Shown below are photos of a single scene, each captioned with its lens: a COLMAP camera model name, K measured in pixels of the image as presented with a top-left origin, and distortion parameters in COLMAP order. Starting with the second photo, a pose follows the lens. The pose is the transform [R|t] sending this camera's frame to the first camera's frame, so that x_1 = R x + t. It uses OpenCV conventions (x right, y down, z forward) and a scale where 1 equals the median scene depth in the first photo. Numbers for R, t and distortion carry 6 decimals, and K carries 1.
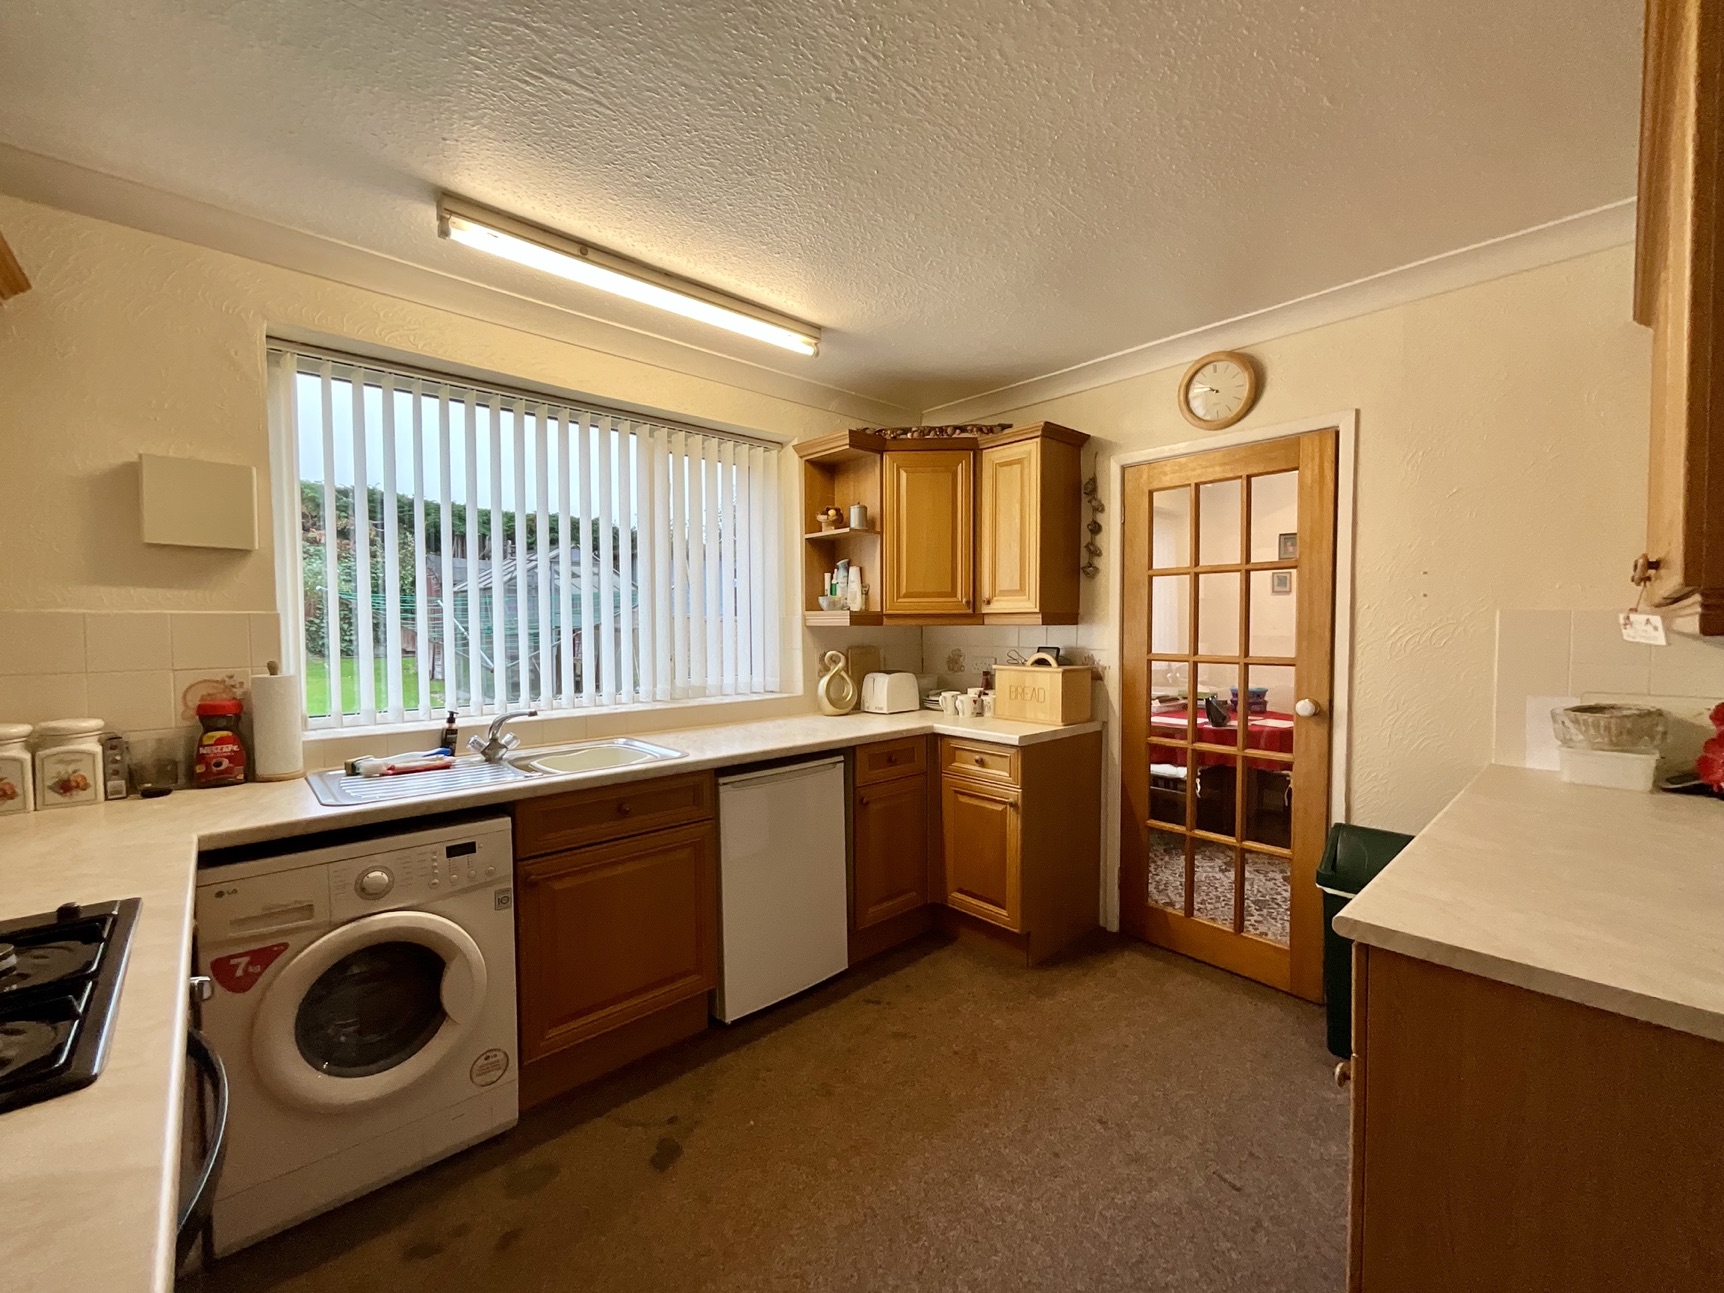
lens RADIAL K [[700.8, 0, 850.0], [0, 700.8, 645.2], [0, 0, 1]] dist [-0.000640, -0.000284]
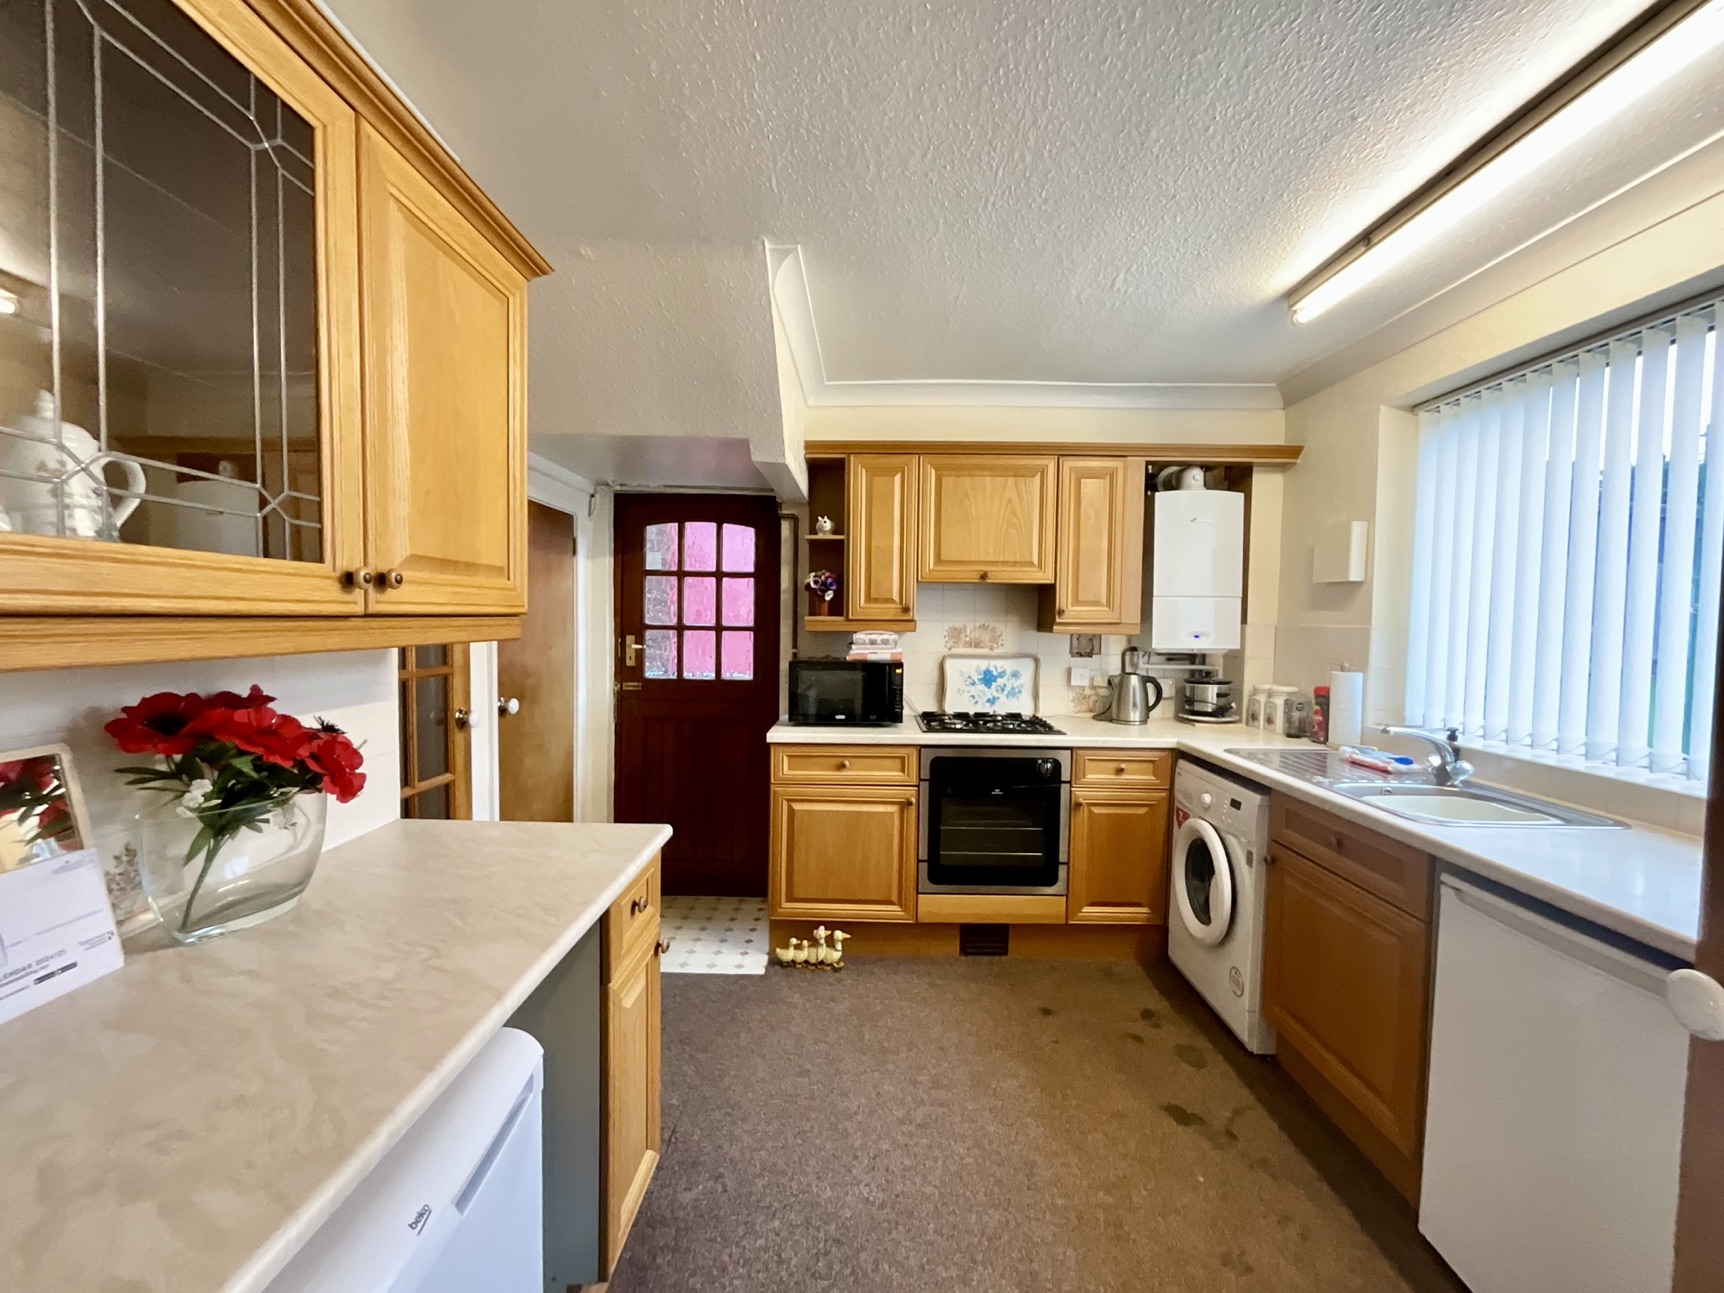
lens RADIAL K [[700.8, 0, 864.7], [0, 700.8, 647.9], [0, 0, 1]] dist [-0.000640, -0.000284]
pose [[-0.675586, 0.024857, -0.736862, 0.841370], [-0.036361, 0.997092, 0.066972, -0.063163], [0.736384, 0.072038, -0.672718, 1.272862]]
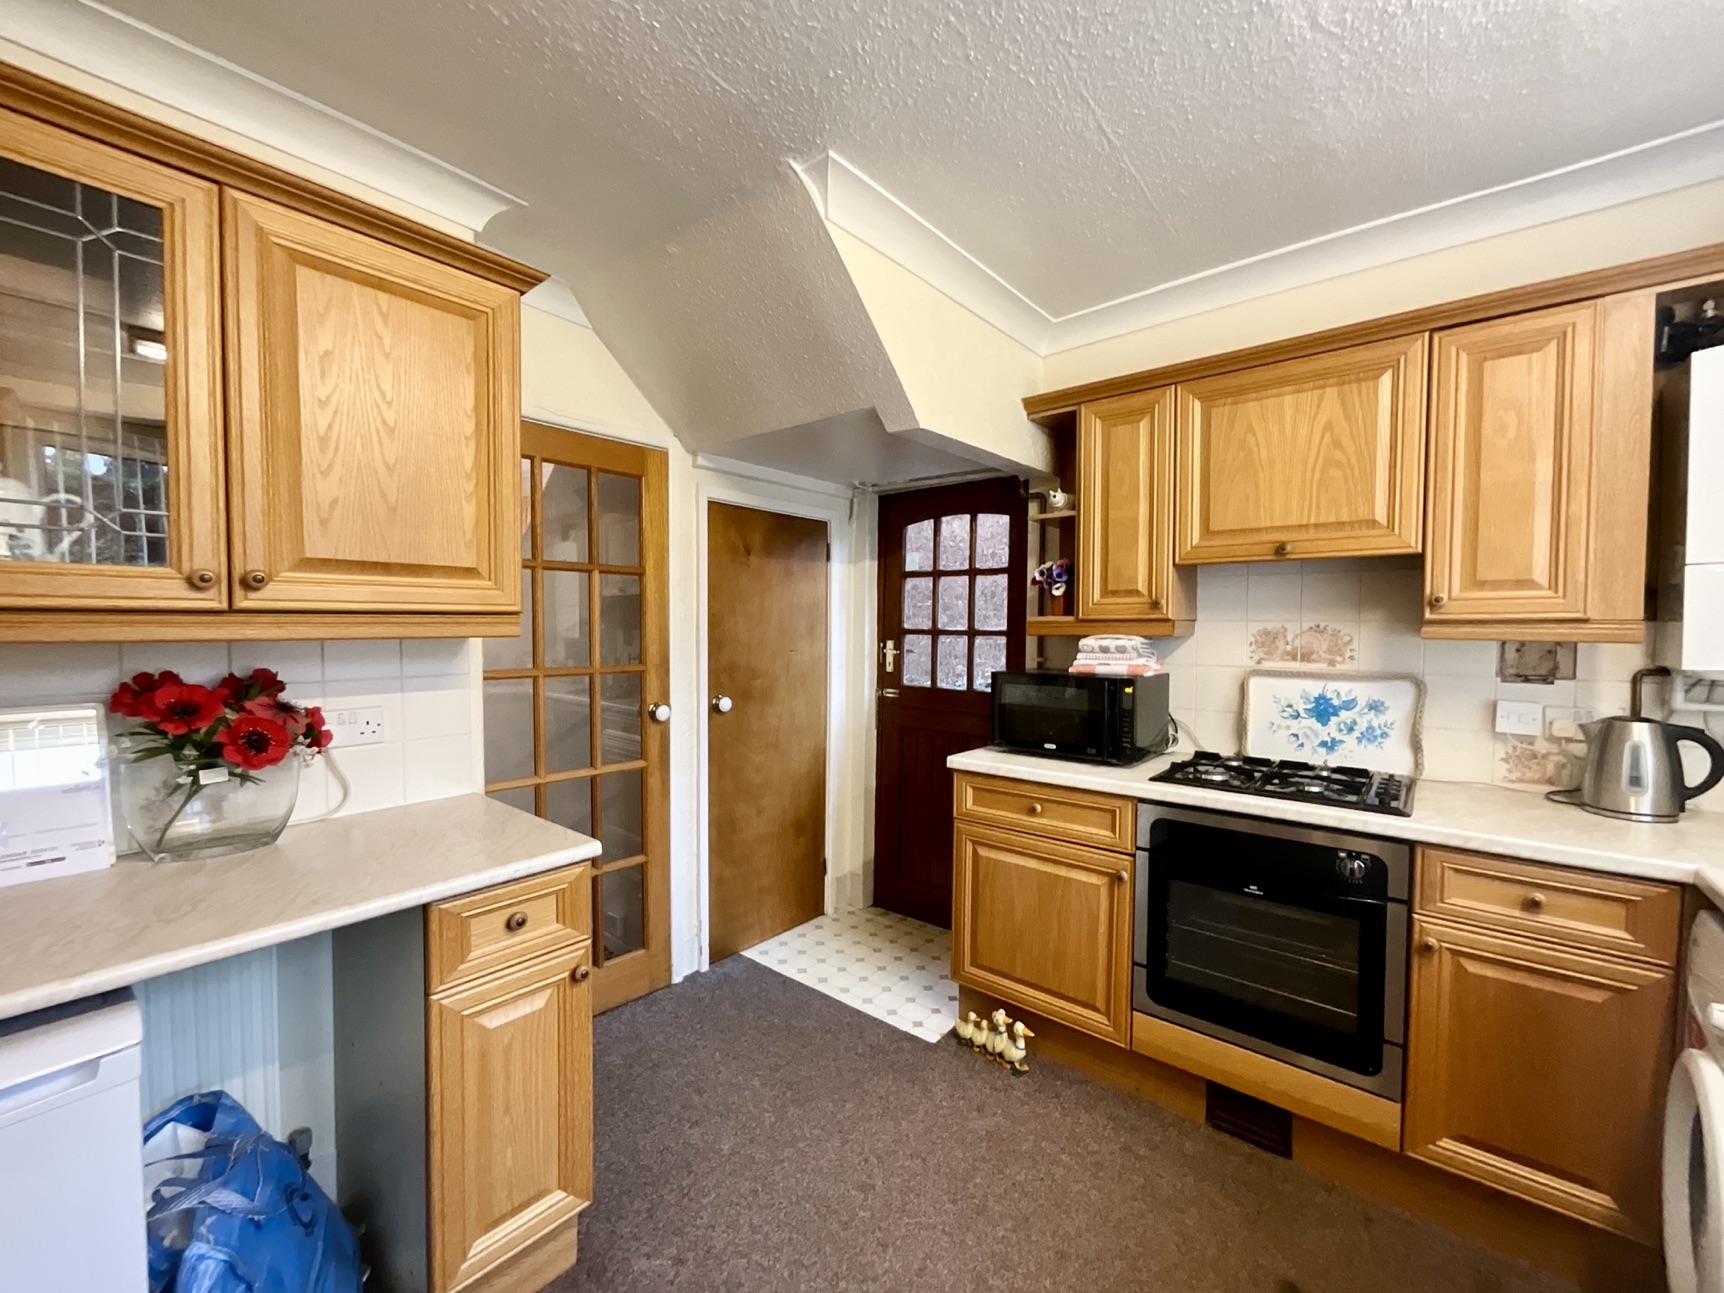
lens RADIAL K [[700.8, 0, 863.3], [0, 700.8, 648.5], [0, 0, 1]] dist [-0.000640, -0.000284]
pose [[-0.990611, 0.003194, -0.136672, 0.226818], [-0.006320, 0.997588, 0.069121, -0.051674], [0.136564, 0.069336, -0.988202, 1.327702]]
